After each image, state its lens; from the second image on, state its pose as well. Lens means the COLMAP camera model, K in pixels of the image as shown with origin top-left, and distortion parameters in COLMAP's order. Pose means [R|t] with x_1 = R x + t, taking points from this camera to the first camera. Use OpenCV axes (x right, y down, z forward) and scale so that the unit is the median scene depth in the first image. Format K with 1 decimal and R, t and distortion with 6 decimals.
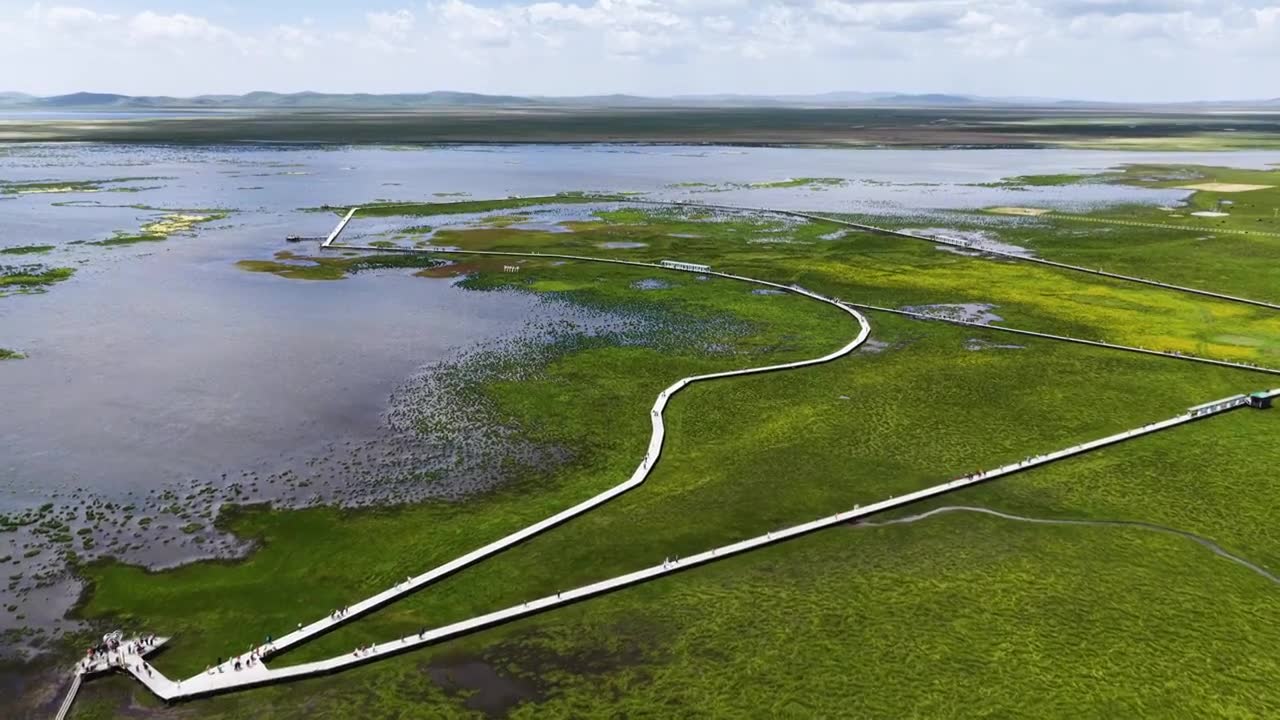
lens RADIAL K [[1101.9, 0, 640.0], [0, 1101.9, 360.0], [0, 0, 1]] dist [-0.015136, 0.053553]
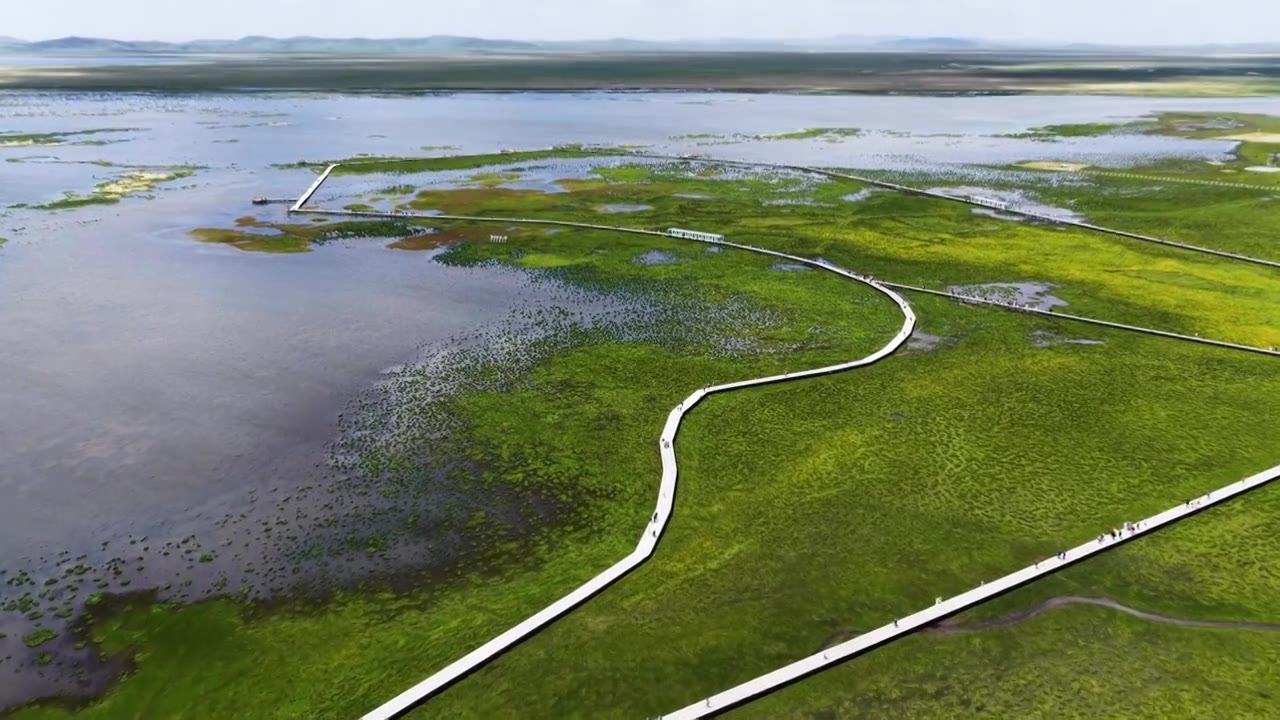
lens RADIAL K [[1101.9, 0, 640.0], [0, 1101.9, 360.0], [0, 0, 1]] dist [-0.015136, 0.053553]
pose [[0.999997, -0.001321, -0.002128, -0.001451], [0.001421, 0.998859, 0.047733, -0.027422], [0.002063, -0.047735, 0.998858, 0.111242]]
